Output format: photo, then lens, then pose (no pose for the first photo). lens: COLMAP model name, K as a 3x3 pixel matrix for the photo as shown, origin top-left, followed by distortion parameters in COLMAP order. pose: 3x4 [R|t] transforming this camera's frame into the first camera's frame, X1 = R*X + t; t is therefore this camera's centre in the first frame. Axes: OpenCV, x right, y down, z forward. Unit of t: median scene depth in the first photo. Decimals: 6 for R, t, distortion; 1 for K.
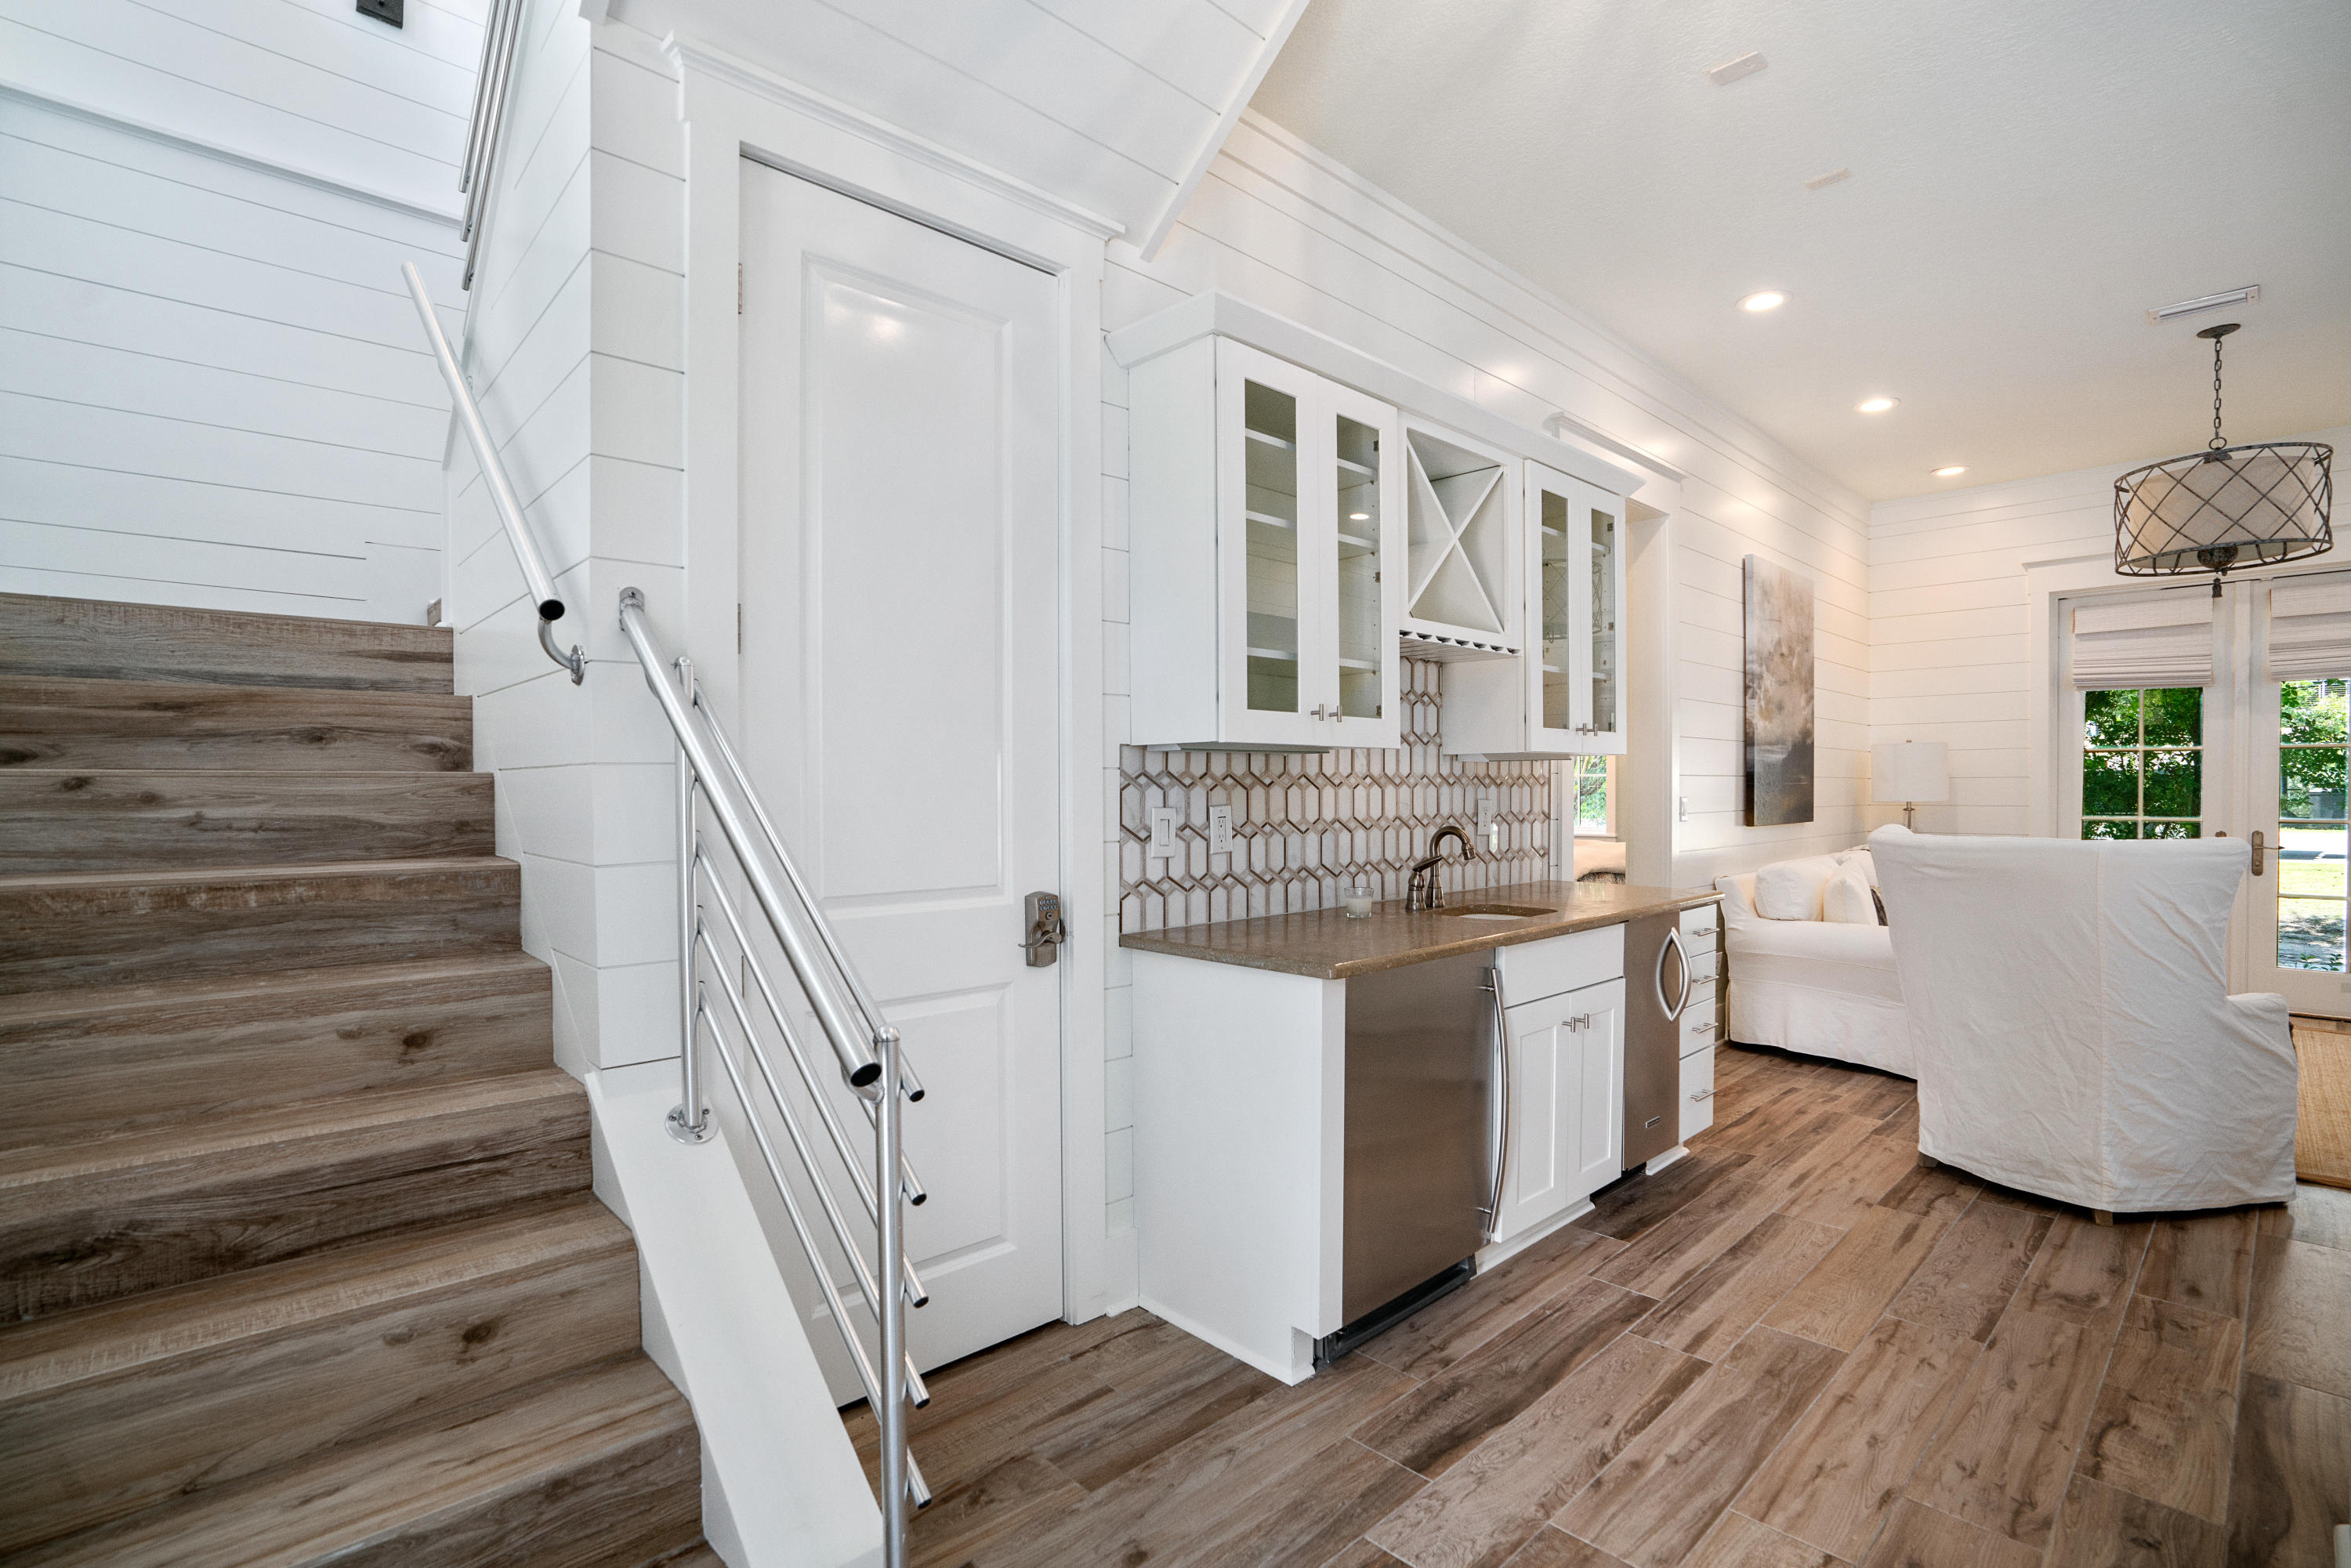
lens RADIAL K [[1080.2, 0, 1180.4], [0, 1080.2, 832.5], [0, 0, 1]] dist [-0.062297, -0.000063]
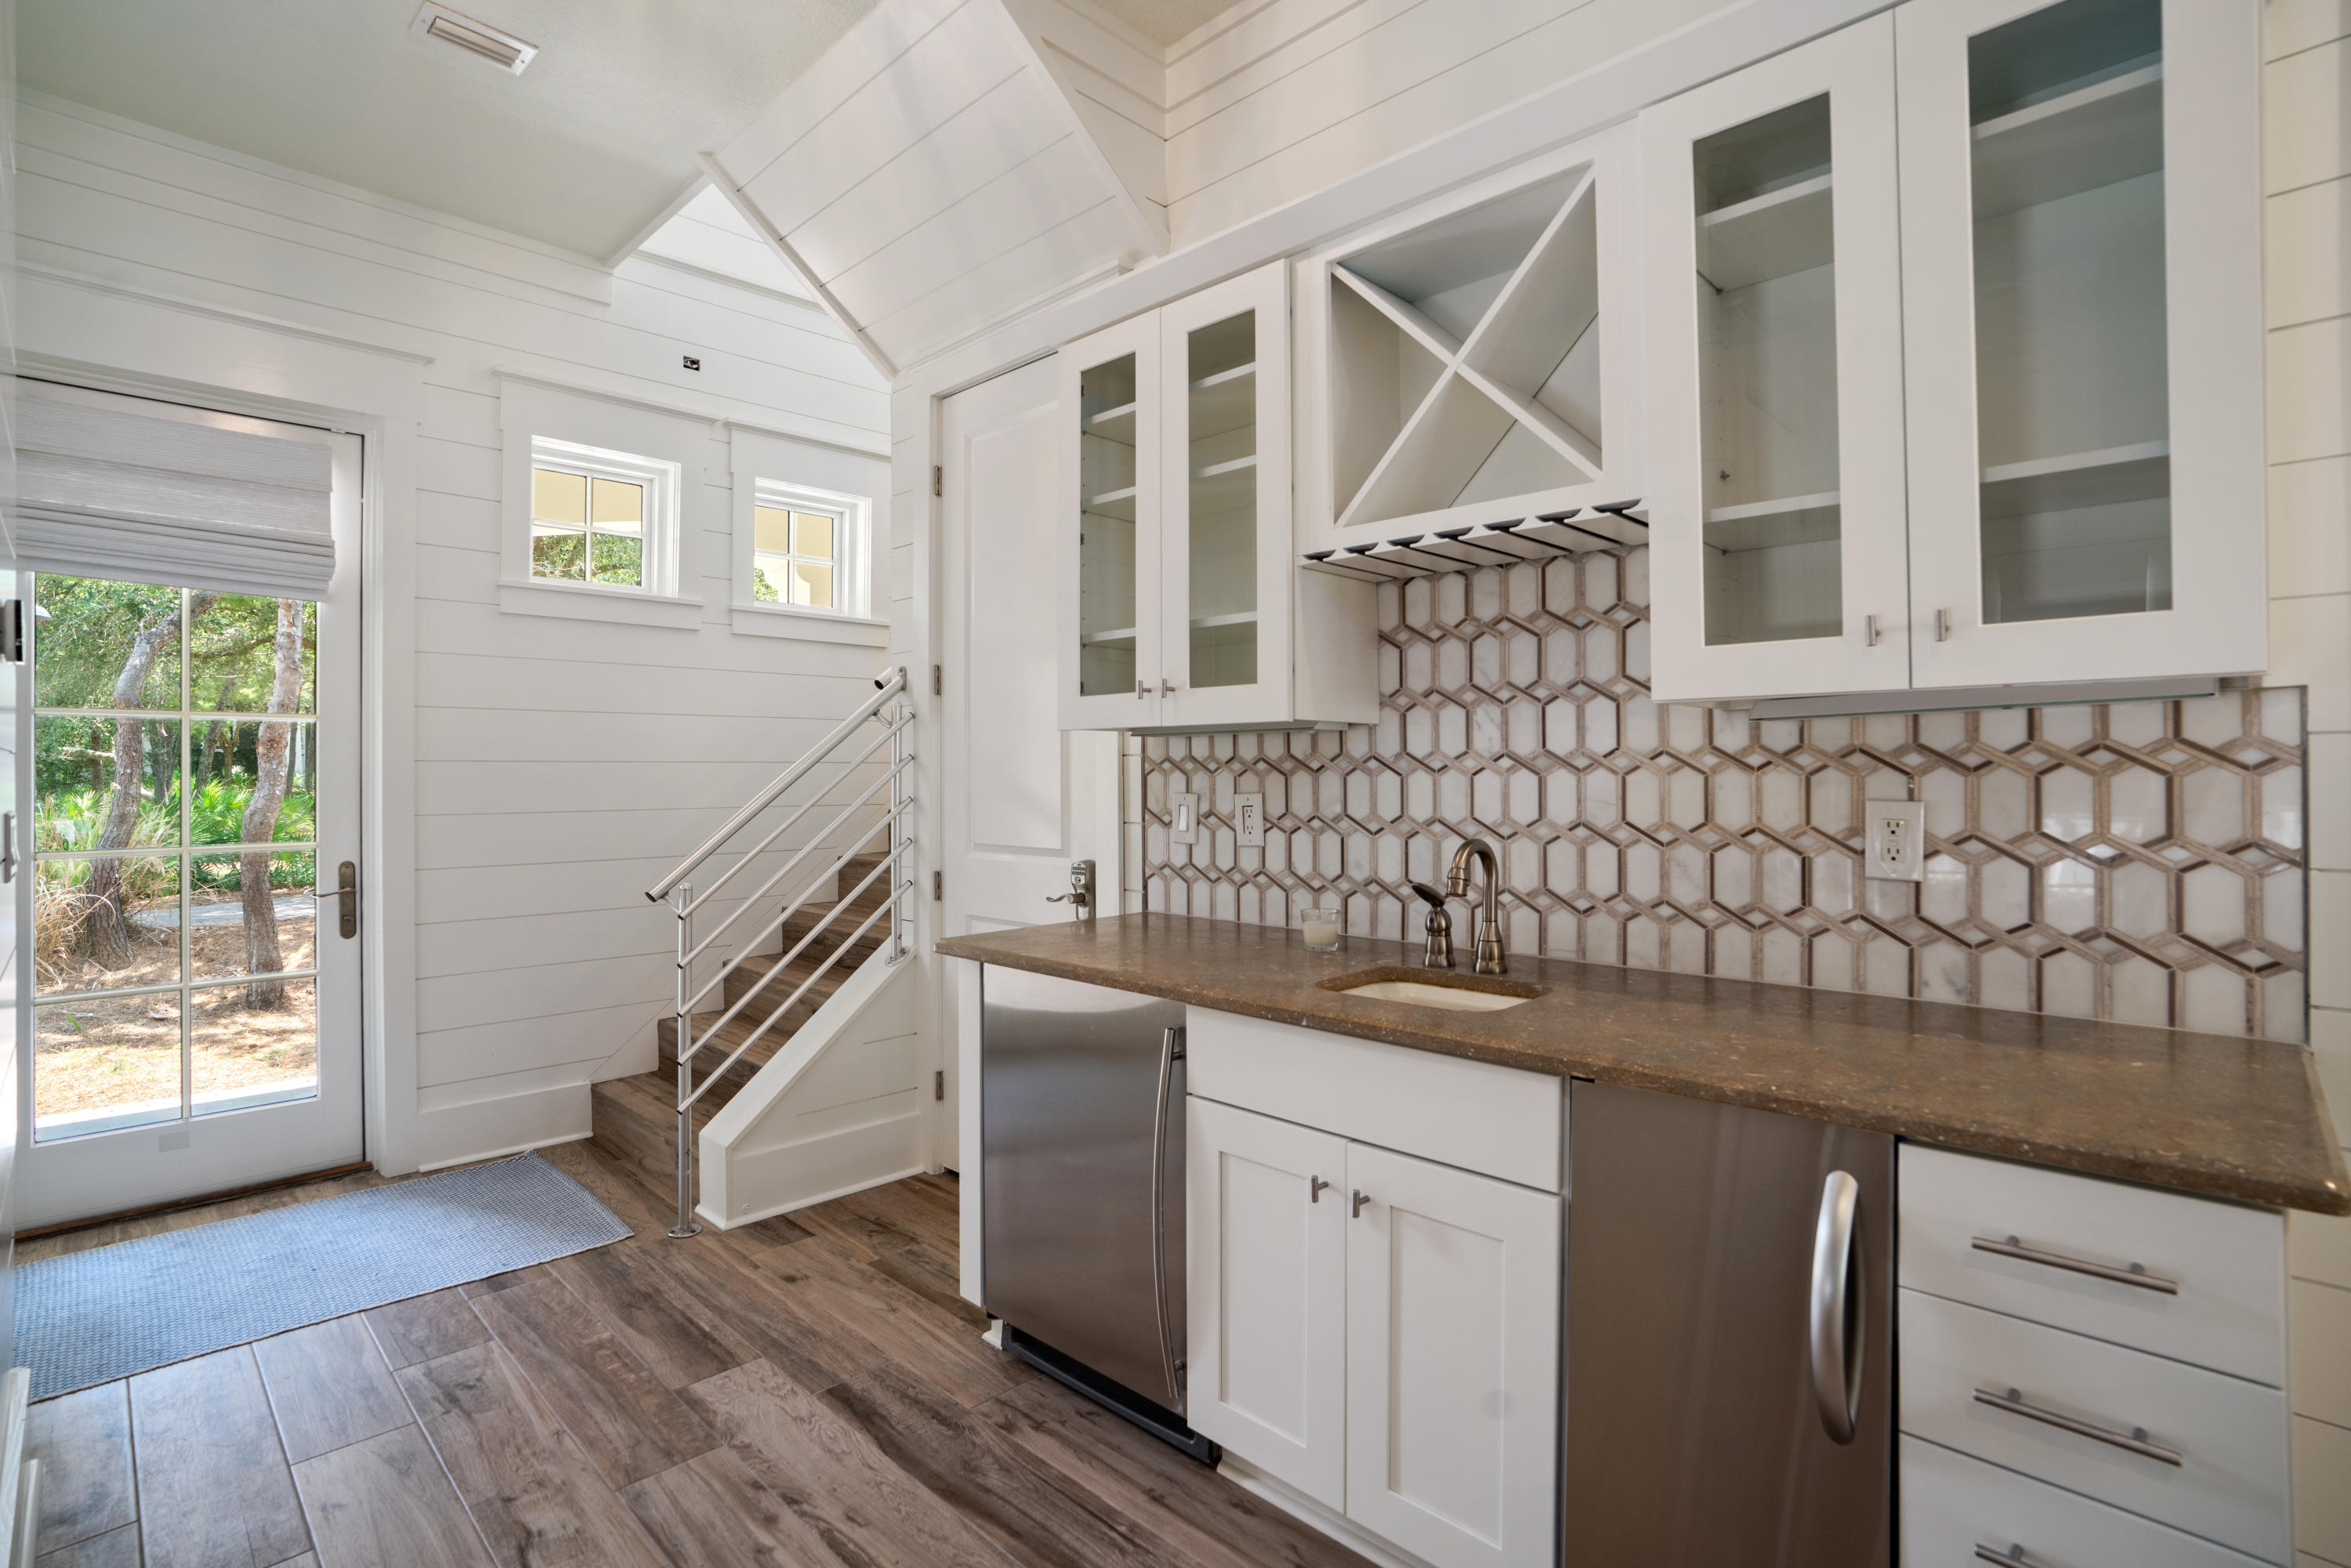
lens RADIAL K [[1121.8, 0, 1175.5], [0, 1121.8, 784.0], [0, 0, 1]] dist [-0.073411, 0.000325]
pose [[0.045587, 0.014912, -0.998849, 0.965112], [-0.038884, 0.999157, 0.013142, -0.042571], [0.998203, 0.038240, 0.046129, 0.900933]]
